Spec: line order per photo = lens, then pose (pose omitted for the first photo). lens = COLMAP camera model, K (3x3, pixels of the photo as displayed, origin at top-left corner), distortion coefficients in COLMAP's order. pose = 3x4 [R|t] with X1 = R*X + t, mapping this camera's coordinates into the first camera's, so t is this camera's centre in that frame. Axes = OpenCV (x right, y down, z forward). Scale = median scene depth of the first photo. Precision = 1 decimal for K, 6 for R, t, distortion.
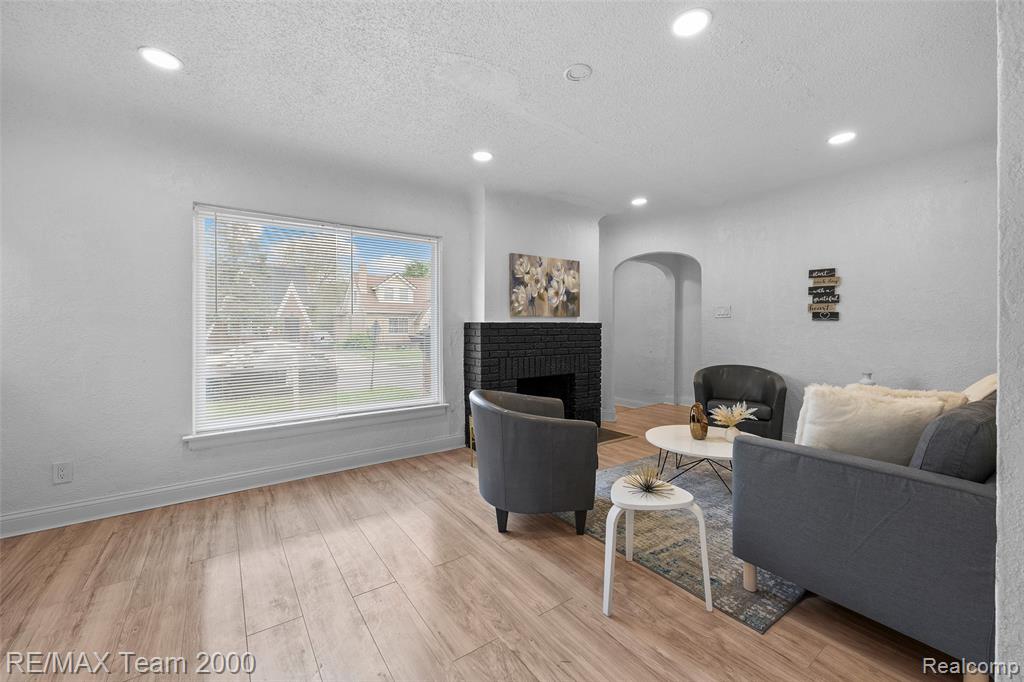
lens RADIAL K [[413.5, 0, 507.2], [0, 413.5, 330.9], [0, 0, 1]] dist [0.001684, 0.000135]
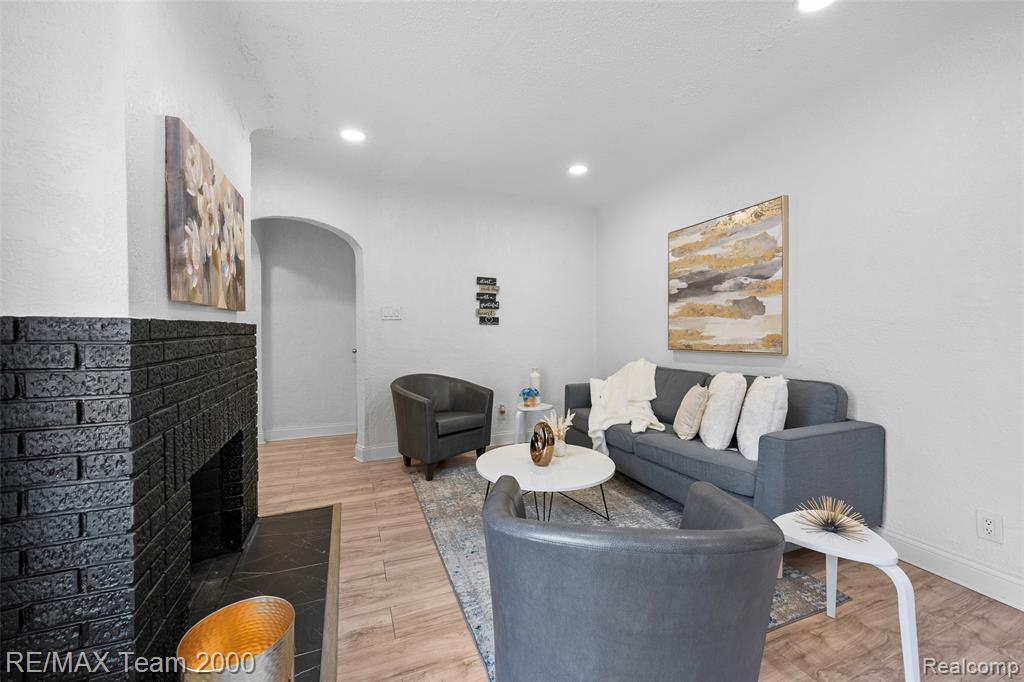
lens RADIAL K [[413.5, 0, 511.1], [0, 413.5, 337.0], [0, 0, 1]] dist [0.001684, 0.000135]
pose [[0.219940, -0.017009, 0.975365, -0.269937], [0.017958, 0.999749, 0.013385, -0.005610], [-0.975348, 0.014572, 0.220190, 0.658289]]
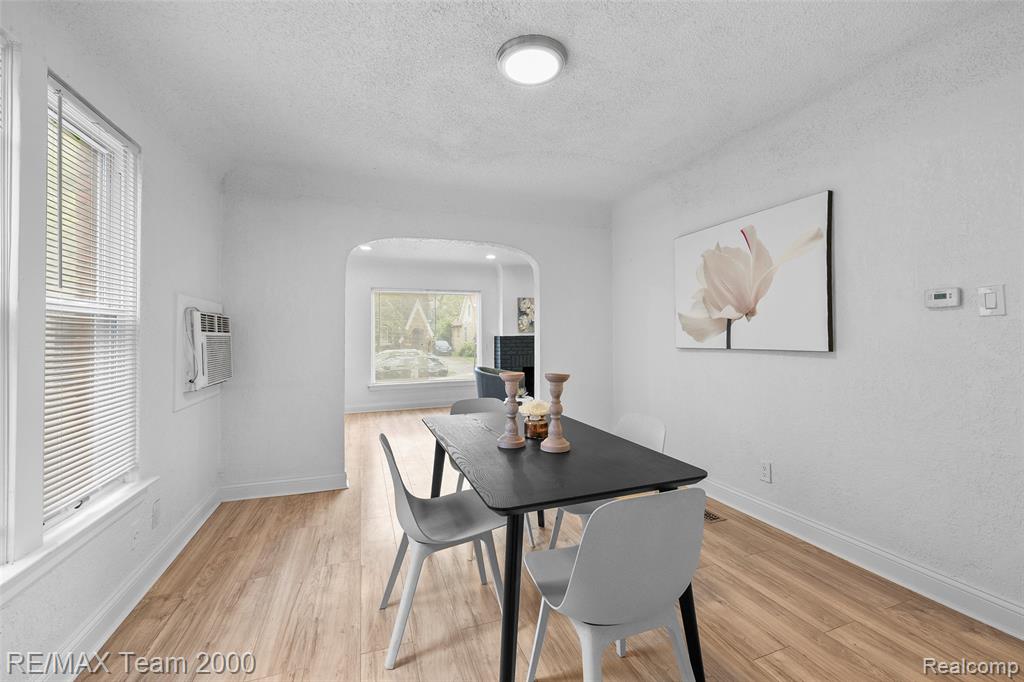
lens RADIAL K [[413.5, 0, 513.4], [0, 413.5, 337.1], [0, 0, 1]] dist [0.001684, 0.000135]
pose [[0.967308, -0.007370, -0.253498, 0.452188], [0.005696, 0.999957, -0.007337, -0.001053], [0.253541, 0.005653, 0.967308, -0.773609]]
